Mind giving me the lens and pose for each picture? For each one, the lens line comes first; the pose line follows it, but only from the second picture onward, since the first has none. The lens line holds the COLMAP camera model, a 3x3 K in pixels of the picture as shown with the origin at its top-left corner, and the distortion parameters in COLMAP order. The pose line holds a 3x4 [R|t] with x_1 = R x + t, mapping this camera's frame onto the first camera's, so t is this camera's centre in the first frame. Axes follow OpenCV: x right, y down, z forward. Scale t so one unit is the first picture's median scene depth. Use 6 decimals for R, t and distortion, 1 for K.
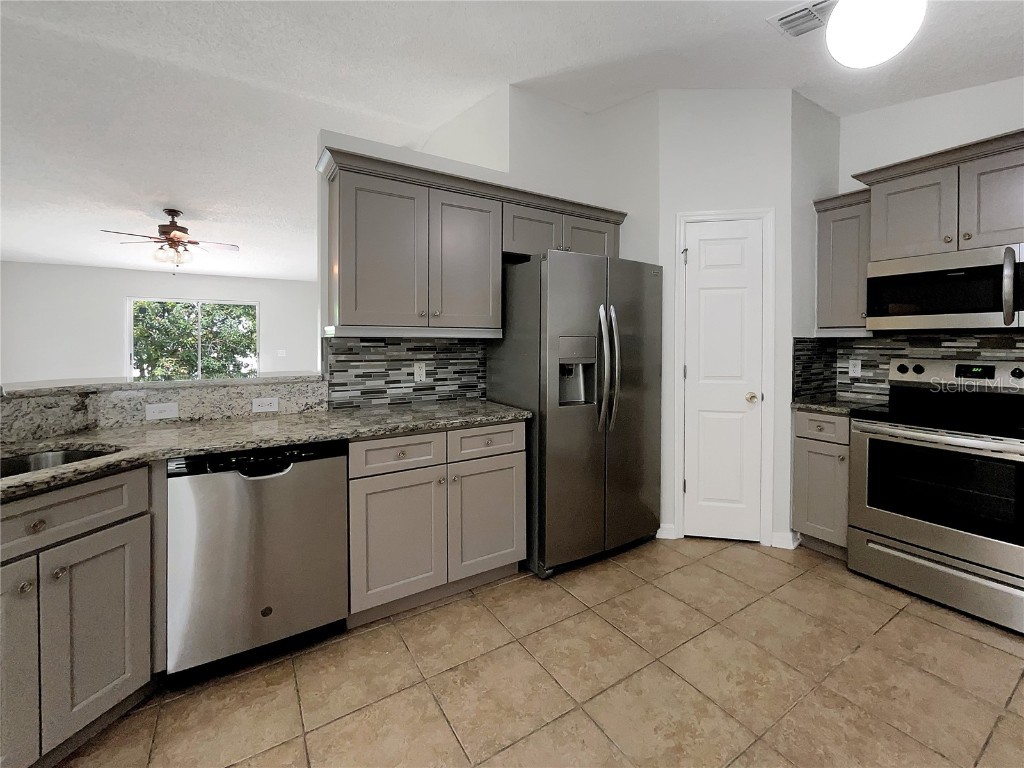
lens RADIAL K [[438.8, 0, 513.0], [0, 438.8, 346.5], [0, 0, 1]] dist [-0.002014, -0.000312]
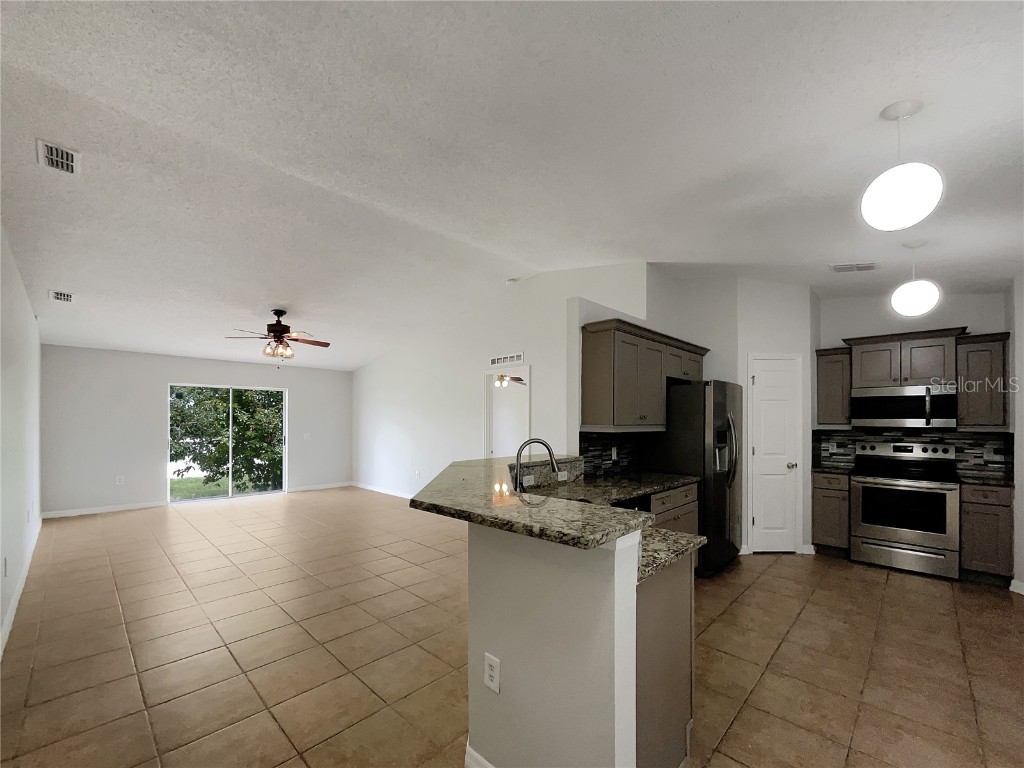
lens RADIAL K [[423.6, 0, 498.9], [0, 423.6, 418.0], [0, 0, 1]] dist [-0.000511, -0.003178]
pose [[0.975598, 0.004655, 0.219515, -0.954304], [-0.000991, 0.999858, -0.016796, -0.040218], [-0.219562, 0.016169, 0.975464, -0.357438]]
